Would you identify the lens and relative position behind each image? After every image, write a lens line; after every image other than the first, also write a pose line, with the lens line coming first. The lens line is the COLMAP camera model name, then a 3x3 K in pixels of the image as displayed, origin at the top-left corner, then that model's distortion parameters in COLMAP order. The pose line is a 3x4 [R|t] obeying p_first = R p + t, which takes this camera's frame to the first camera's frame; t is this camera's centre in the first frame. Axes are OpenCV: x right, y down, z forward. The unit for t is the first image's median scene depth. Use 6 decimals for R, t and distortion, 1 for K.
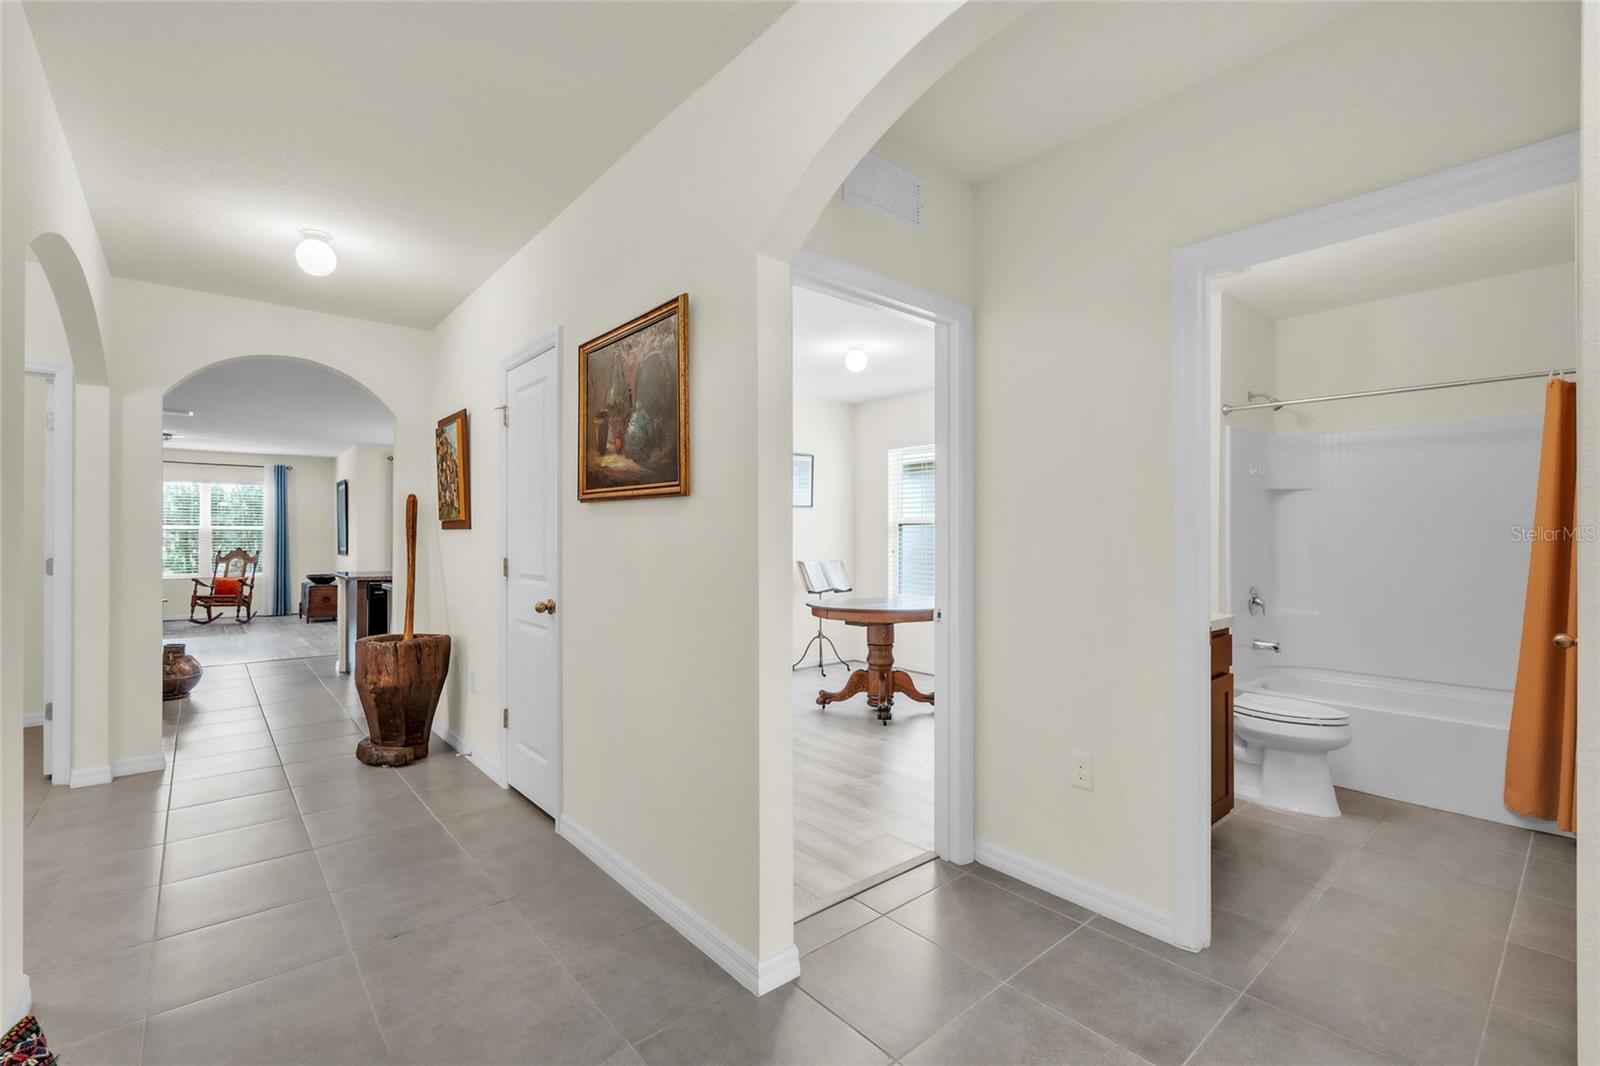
lens RADIAL K [[700.2, 0, 806.8], [0, 700.2, 538.9], [0, 0, 1]] dist [-0.001625, 0.000222]
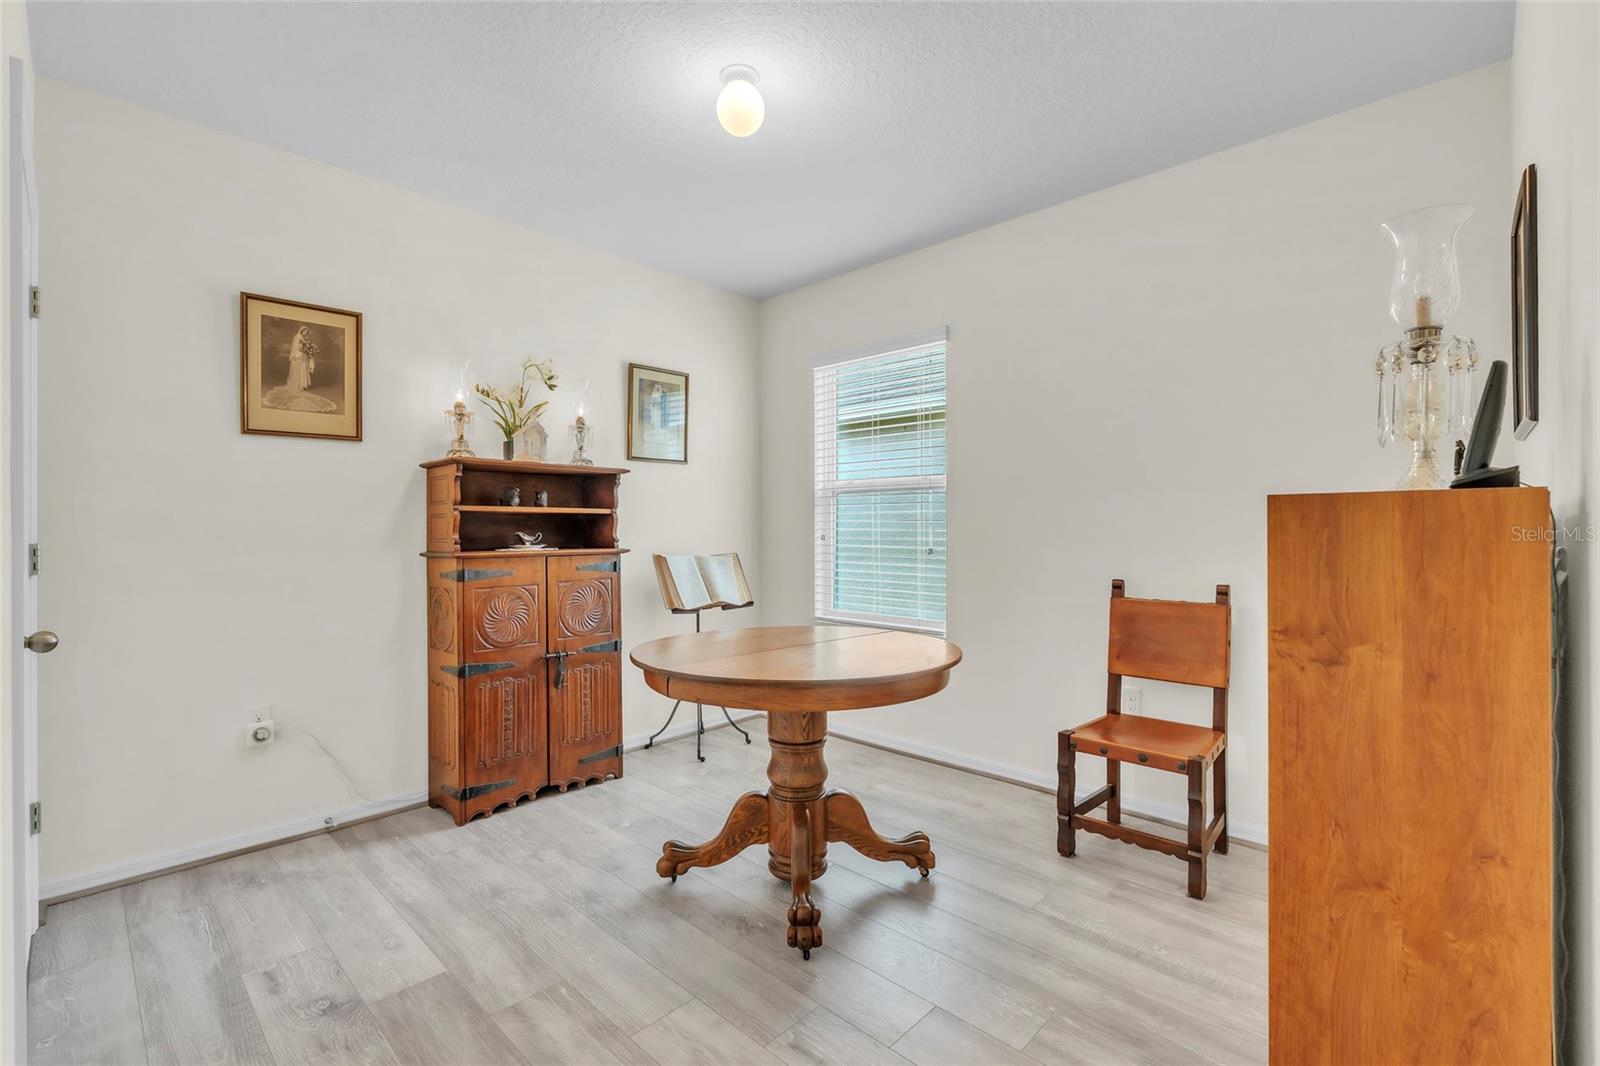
lens RADIAL K [[750.5, 0, 795.4], [0, 750.5, 527.3], [0, 0, 1]] dist [0.002506, 0.000084]
pose [[0.996036, -0.000539, 0.088949, 0.060041], [0.000268, 0.999995, 0.003065, 0.009871], [-0.088950, -0.003029, 0.996031, 0.509386]]
